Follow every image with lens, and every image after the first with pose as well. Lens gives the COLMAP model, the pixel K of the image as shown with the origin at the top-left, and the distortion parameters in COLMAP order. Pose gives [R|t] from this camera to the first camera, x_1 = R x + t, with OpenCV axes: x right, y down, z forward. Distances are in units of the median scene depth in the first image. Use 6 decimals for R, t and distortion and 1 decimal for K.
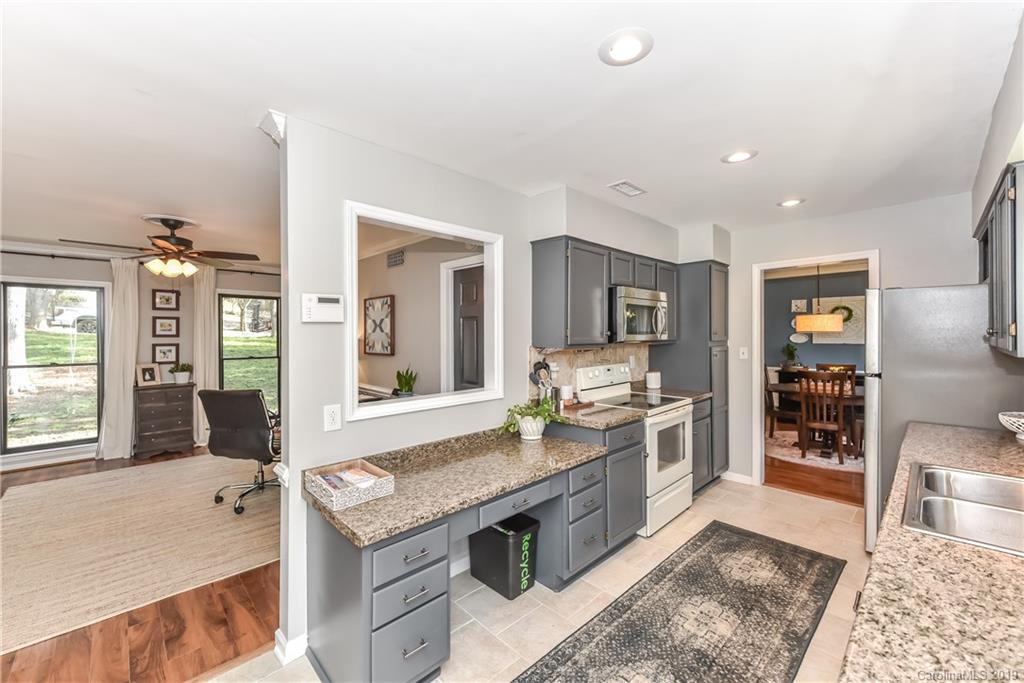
lens RADIAL K [[407.0, 0, 510.7], [0, 407.0, 337.1], [0, 0, 1]] dist [0.009128, -0.002157]
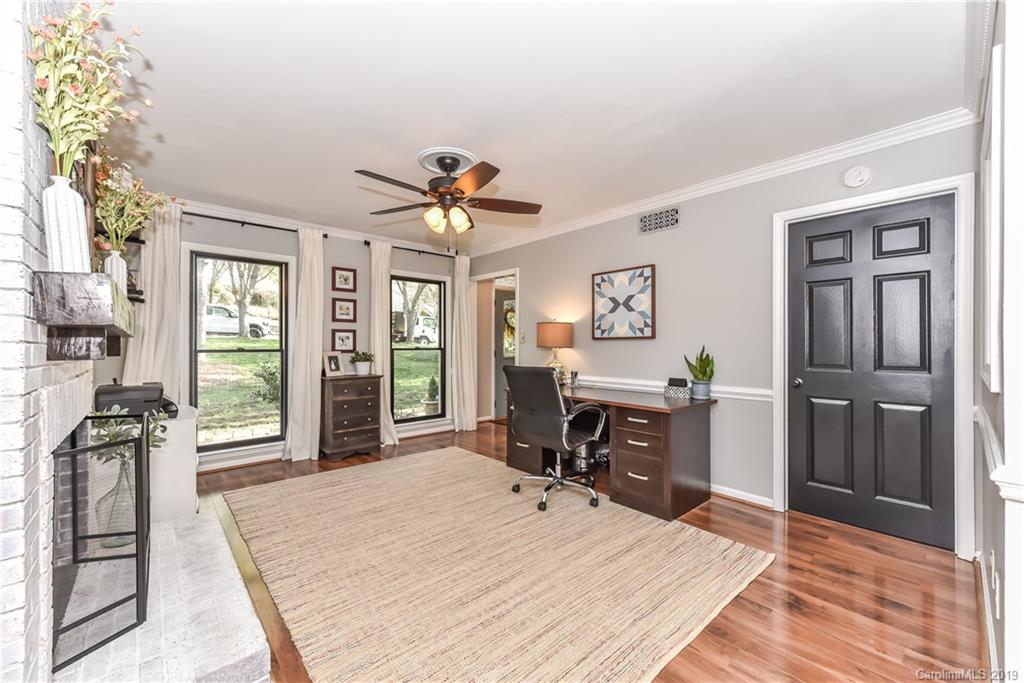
lens RADIAL K [[407.0, 0, 507.6], [0, 407.0, 343.3], [0, 0, 1]] dist [0.009128, -0.002157]
pose [[0.999144, 0.002034, -0.041326, -0.478540], [-0.002306, 0.999976, -0.006544, 0.052825], [0.041311, 0.006634, 0.999124, 0.150878]]
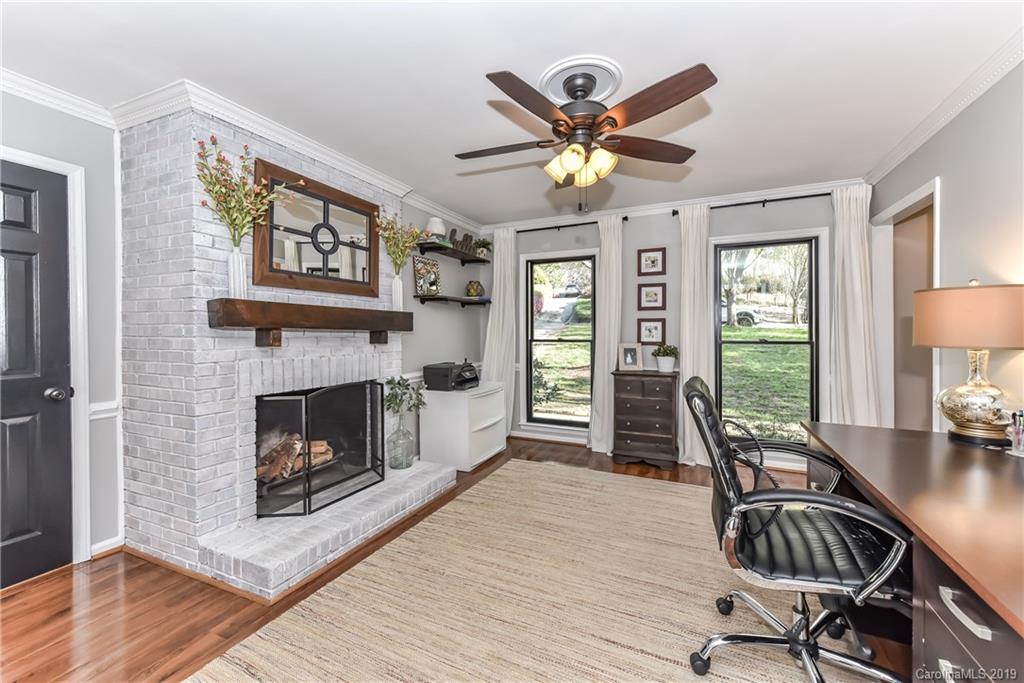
lens RADIAL K [[407.0, 0, 508.3], [0, 407.0, 332.2], [0, 0, 1]] dist [0.009128, -0.002157]
pose [[0.359268, 0.004329, -0.933224, -0.232739], [-0.006232, 0.999978, 0.002239, 0.043470], [0.933214, 0.005012, 0.359287, 0.493988]]
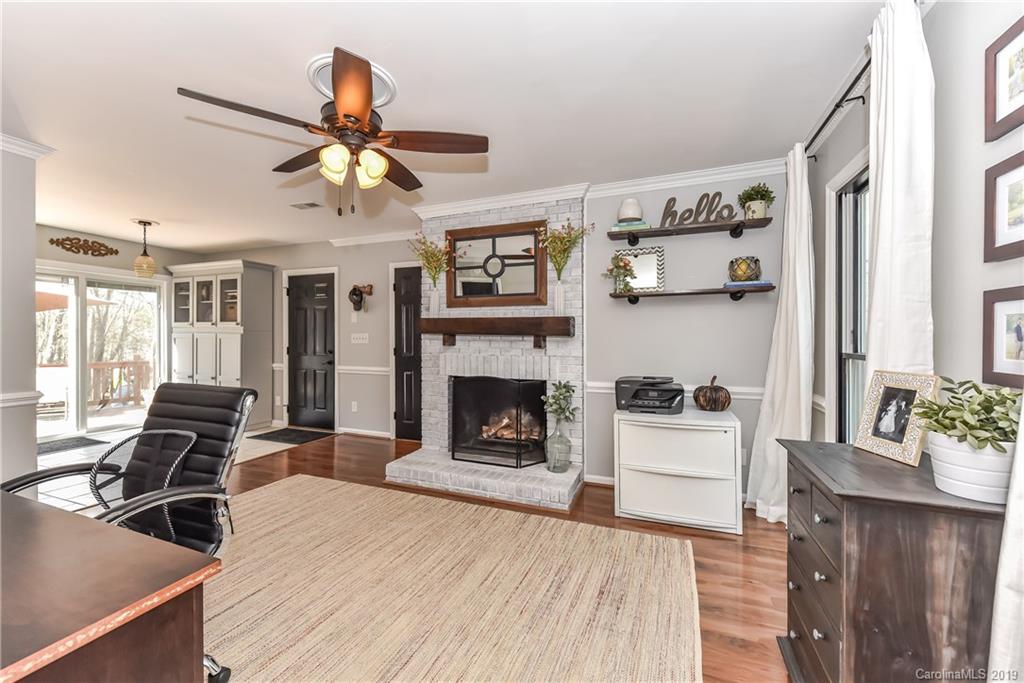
lens RADIAL K [[407.0, 0, 503.6], [0, 407.0, 339.4], [0, 0, 1]] dist [0.009128, -0.002157]
pose [[-0.911493, 0.001093, -0.411315, -0.553409], [-0.003883, 0.999929, 0.011260, 0.042626], [0.411298, 0.011861, -0.911424, 1.127715]]
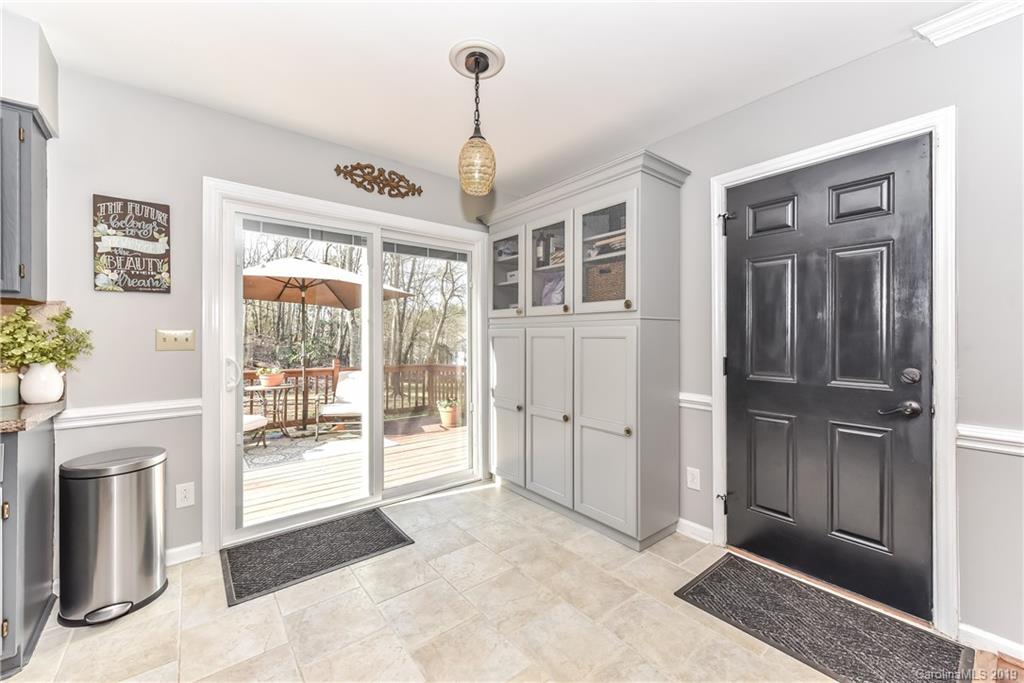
lens RADIAL K [[407.0, 0, 506.5], [0, 407.0, 337.7], [0, 0, 1]] dist [0.009128, -0.002157]
pose [[-0.995244, 0.002912, 0.097375, -0.271865], [0.003855, 0.999947, 0.009496, 0.050401], [-0.097342, 0.009826, -0.995203, 0.363944]]
